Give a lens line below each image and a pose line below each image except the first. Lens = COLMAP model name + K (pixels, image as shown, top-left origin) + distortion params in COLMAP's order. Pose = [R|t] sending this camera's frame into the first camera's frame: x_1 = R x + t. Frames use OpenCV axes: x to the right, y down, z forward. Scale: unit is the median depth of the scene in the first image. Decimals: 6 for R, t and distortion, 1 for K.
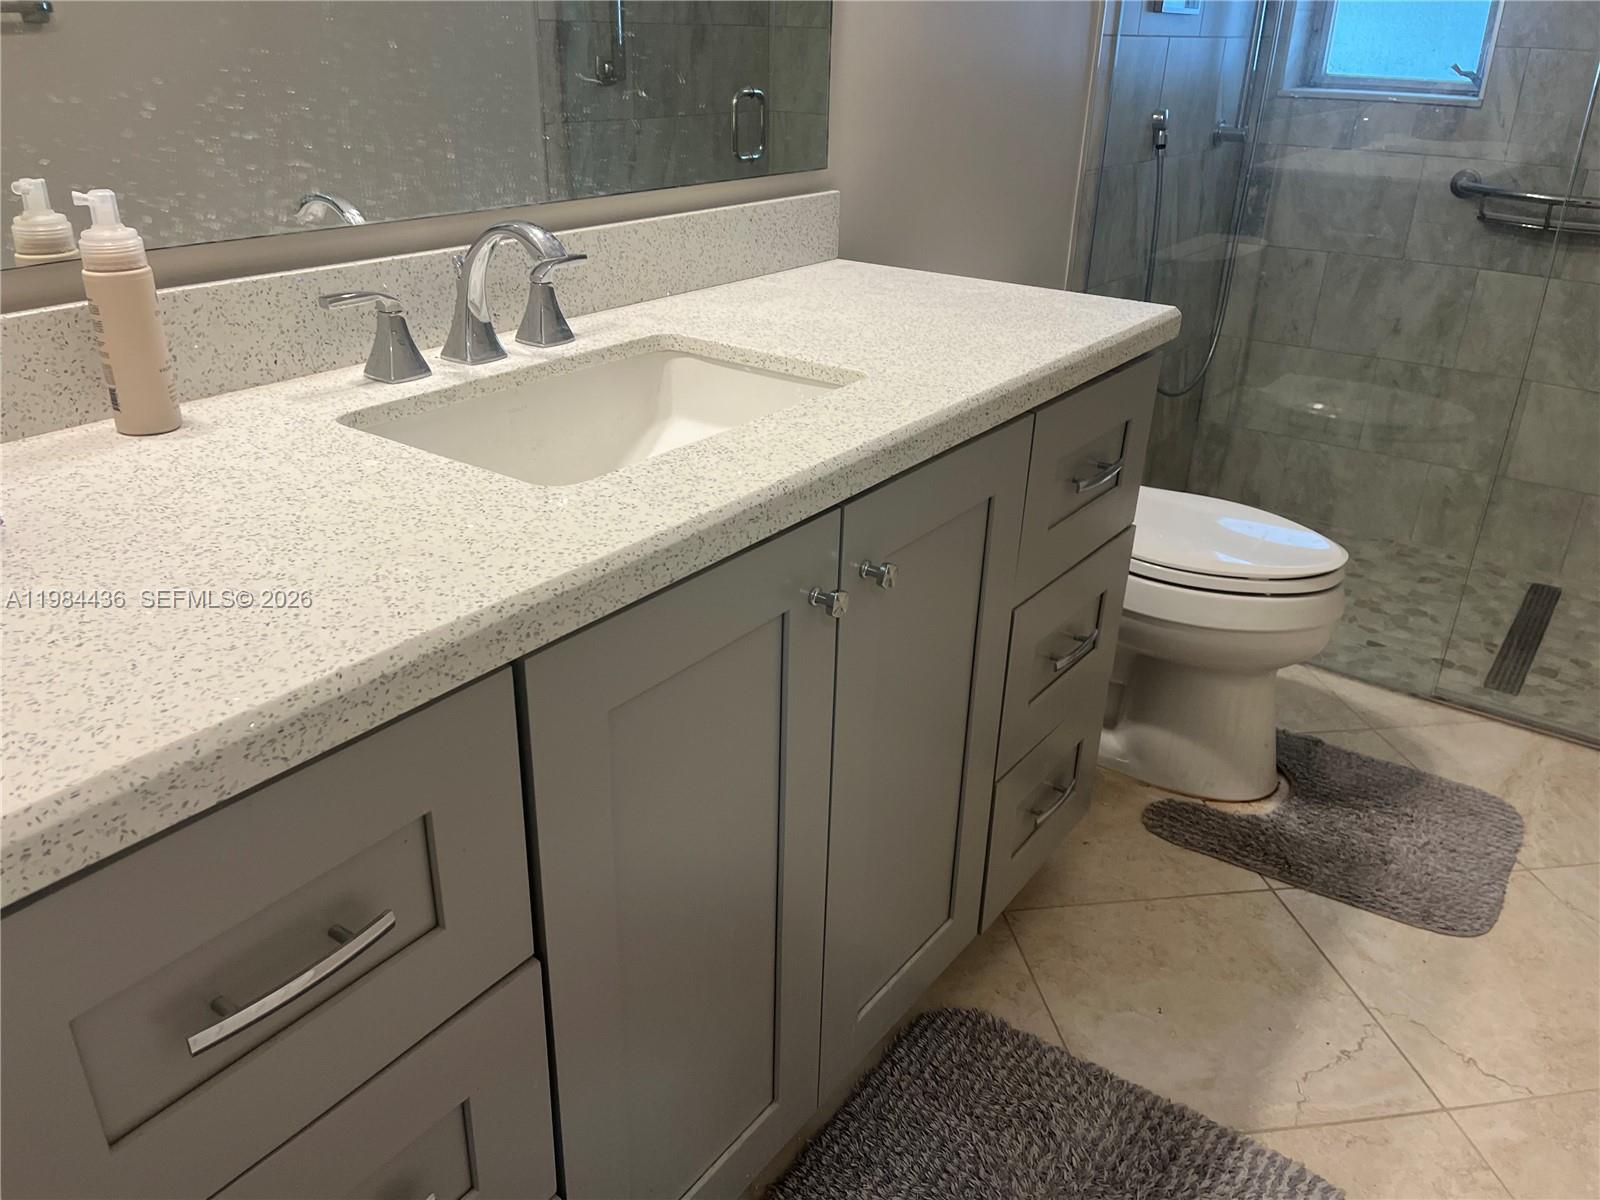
lens RADIAL K [[1183.3, 0, 800.0], [0, 1183.3, 600.0], [0, 0, 1]] dist [0.084555, -0.128279]
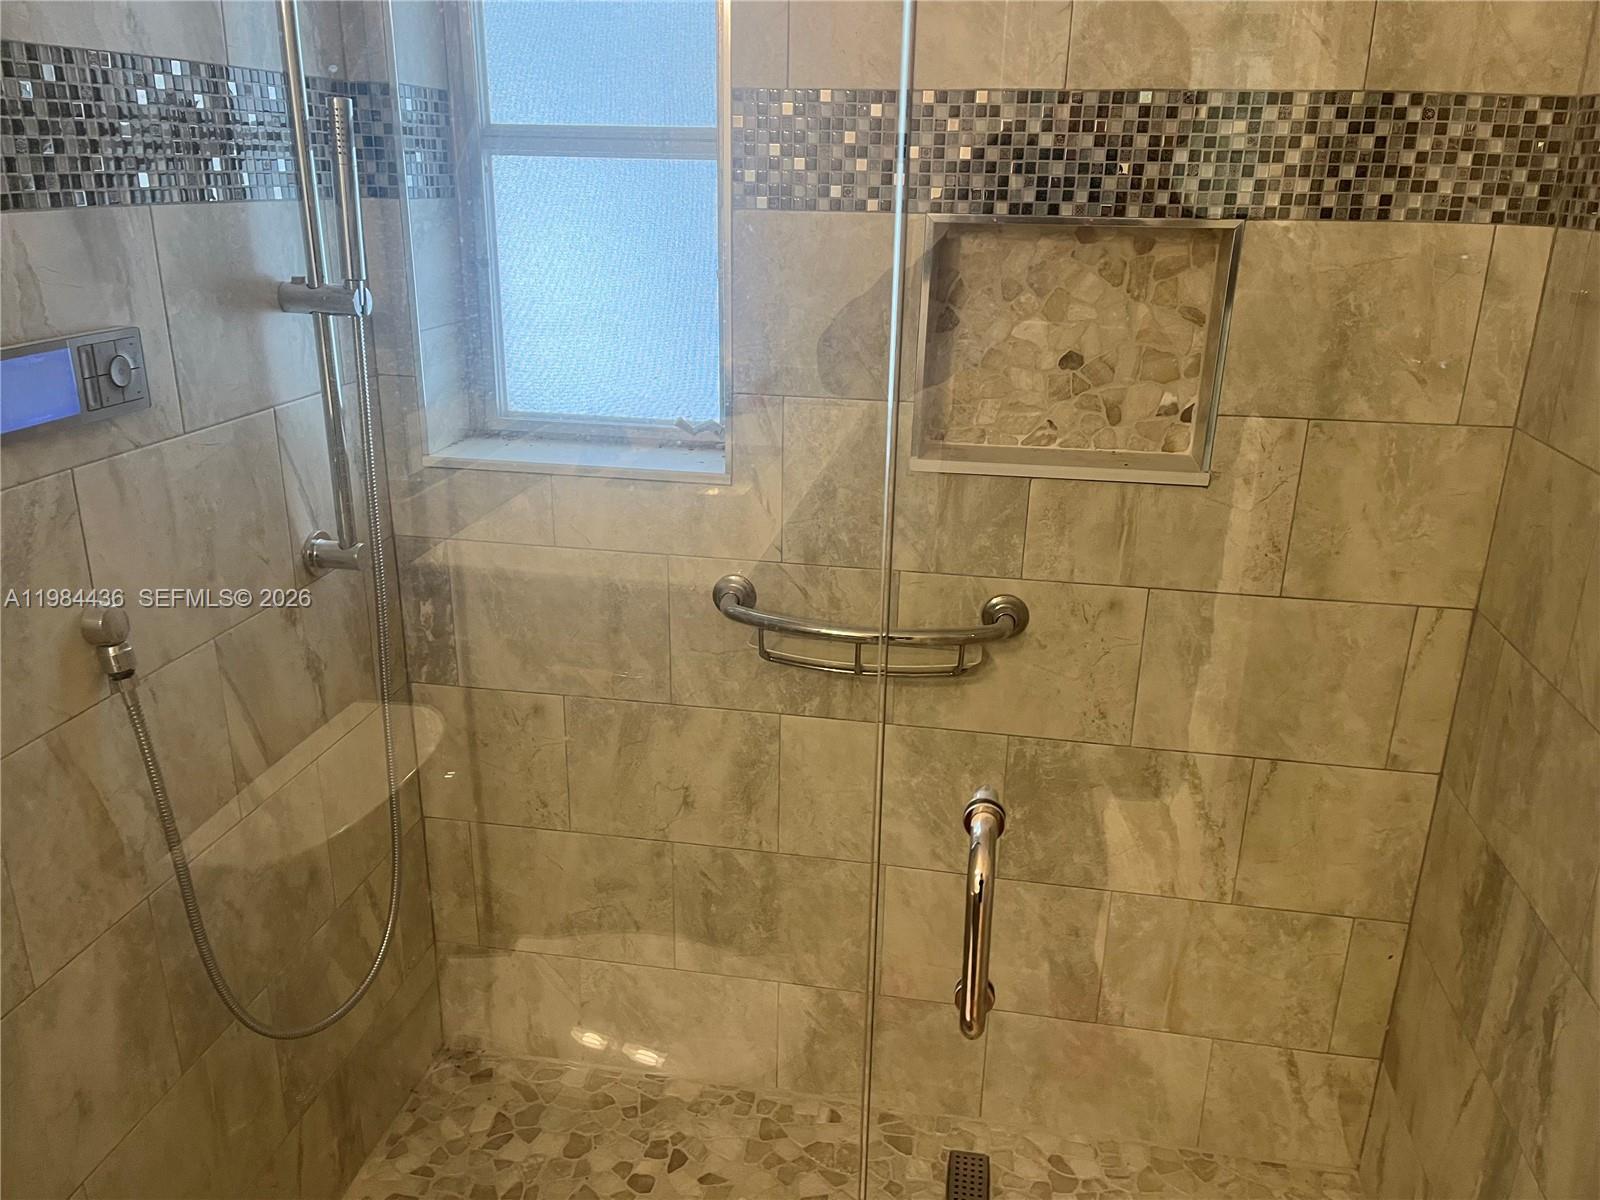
lens RADIAL K [[1129.0, 0, 809.3], [0, 1129.0, 568.2], [0, 0, 1]] dist [0.087593, -0.111305]
pose [[0.885697, -0.161106, 0.435414, 0.326644], [0.197651, 0.979470, -0.039643, -0.323577], [-0.420088, 0.121172, 0.899357, 0.436719]]
